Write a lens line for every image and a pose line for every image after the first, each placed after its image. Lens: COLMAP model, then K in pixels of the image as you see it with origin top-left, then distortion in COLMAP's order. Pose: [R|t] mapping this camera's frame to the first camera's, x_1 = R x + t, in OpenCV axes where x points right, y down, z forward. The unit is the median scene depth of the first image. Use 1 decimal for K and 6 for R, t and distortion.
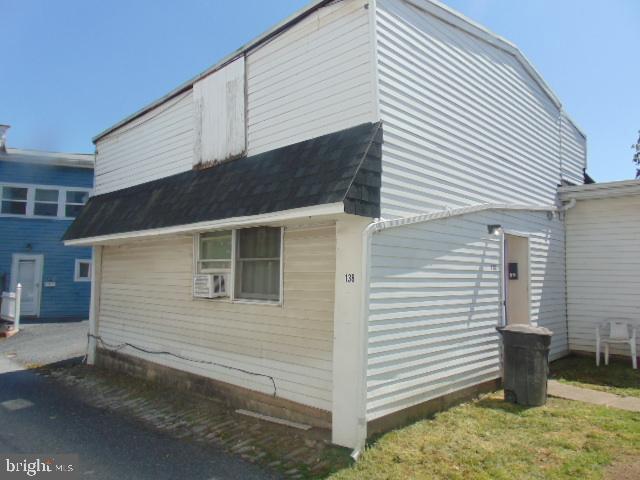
lens RADIAL K [[476.0, 0, 323.9], [0, 476.0, 241.3], [0, 0, 1]] dist [0.005342, 0.022655]
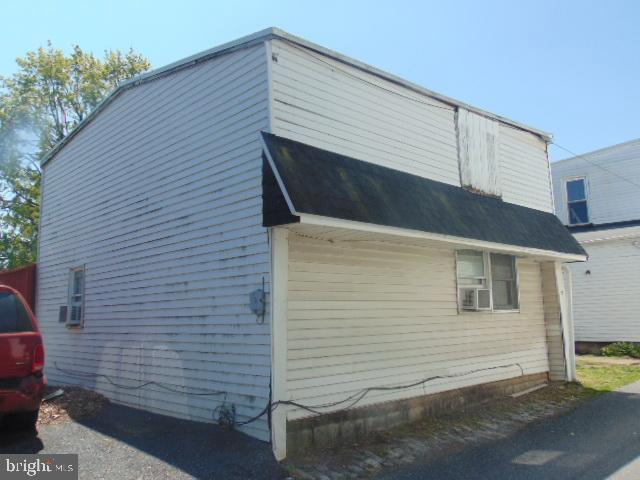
lens RADIAL K [[542.3, 0, 319.5], [0, 542.3, 240.5], [0, 0, 1]] dist [0.014184, 0.004145]
pose [[0.035758, 0.127646, 0.991175, -0.174088], [-0.050224, 0.990786, -0.125784, 0.015409], [-0.998098, -0.045283, 0.041839, 0.151229]]
